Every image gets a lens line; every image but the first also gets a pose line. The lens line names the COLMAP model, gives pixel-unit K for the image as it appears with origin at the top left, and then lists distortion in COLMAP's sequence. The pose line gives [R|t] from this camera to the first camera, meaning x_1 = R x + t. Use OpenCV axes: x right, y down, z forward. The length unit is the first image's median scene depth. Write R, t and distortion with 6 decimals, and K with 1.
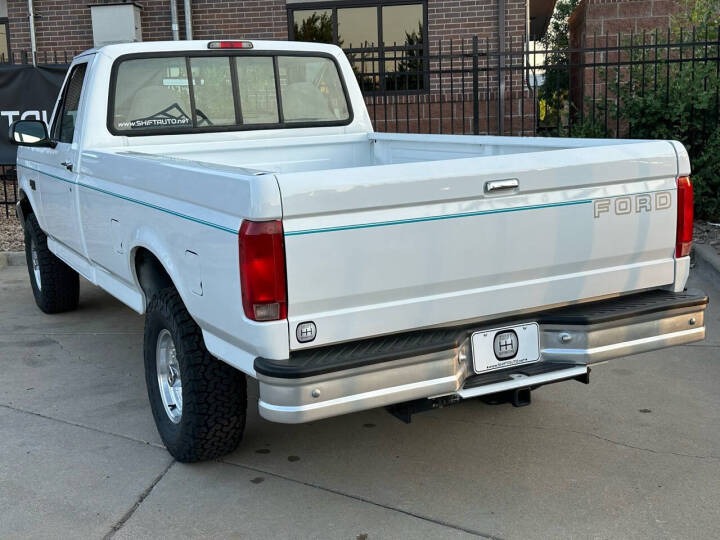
lens RADIAL K [[916.9, 0, 360.0], [0, 916.9, 270.0], [0, 0, 1]] dist [0.213493, -0.485097]
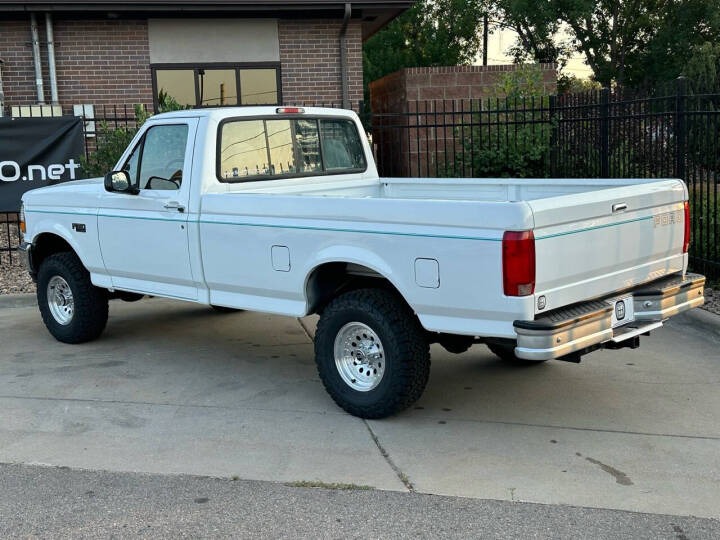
lens RADIAL K [[916.9, 0, 360.0], [0, 916.9, 270.0], [0, 0, 1]] dist [0.213493, -0.485097]
pose [[0.944293, -0.042749, 0.326319, -0.476300], [0.059679, 0.997332, -0.042042, 0.033544], [-0.323651, 0.059174, 0.944324, -0.209473]]
